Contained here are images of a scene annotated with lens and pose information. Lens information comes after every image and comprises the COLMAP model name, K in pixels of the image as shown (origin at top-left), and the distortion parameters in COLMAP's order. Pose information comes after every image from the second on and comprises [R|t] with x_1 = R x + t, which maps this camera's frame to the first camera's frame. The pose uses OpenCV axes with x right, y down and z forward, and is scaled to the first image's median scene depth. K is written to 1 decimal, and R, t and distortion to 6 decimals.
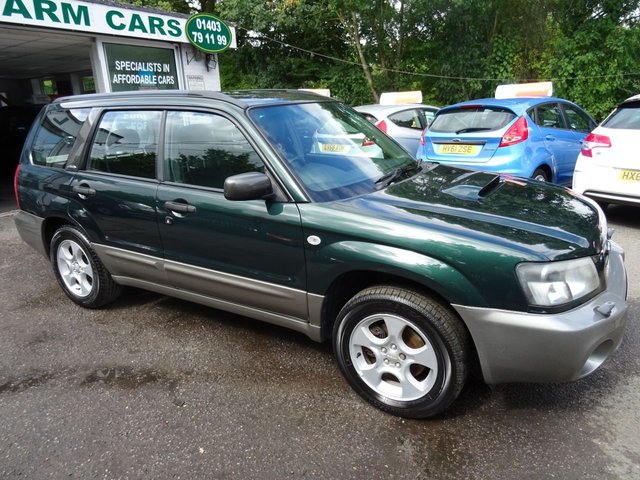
lens RADIAL K [[443.9, 0, 321.2], [0, 443.9, 240.6], [0, 0, 1]] dist [0.006932, -0.011455]
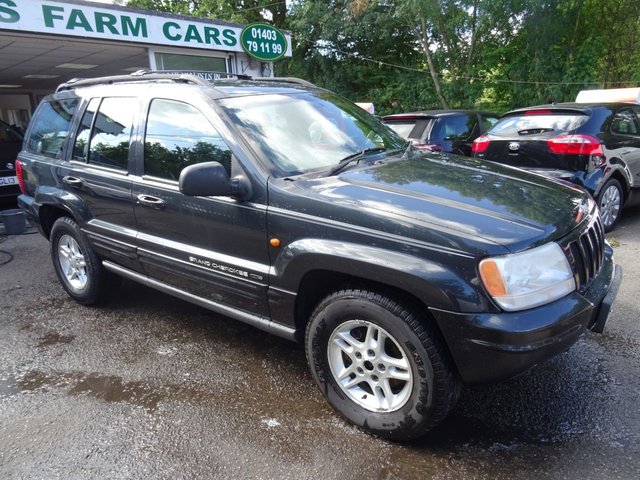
lens RADIAL K [[443.9, 0, 324.3], [0, 443.9, 237.8], [0, 0, 1]] dist [0.006932, -0.011455]
pose [[0.988441, 0.037403, -0.146921, 0.049303], [-0.040734, 0.998975, -0.019731, -0.007329], [0.146032, 0.025488, 0.988951, 0.032211]]
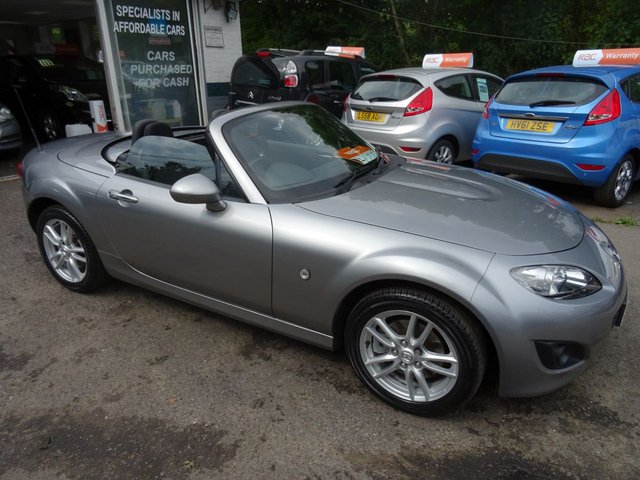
lens RADIAL K [[443.9, 0, 325.5], [0, 443.9, 241.7], [0, 0, 1]] dist [0.006932, -0.011455]
pose [[0.998745, 0.043004, -0.025671, -0.020984], [-0.040769, 0.995795, 0.082034, -0.032491], [0.029091, -0.080884, 0.996299, 0.108728]]
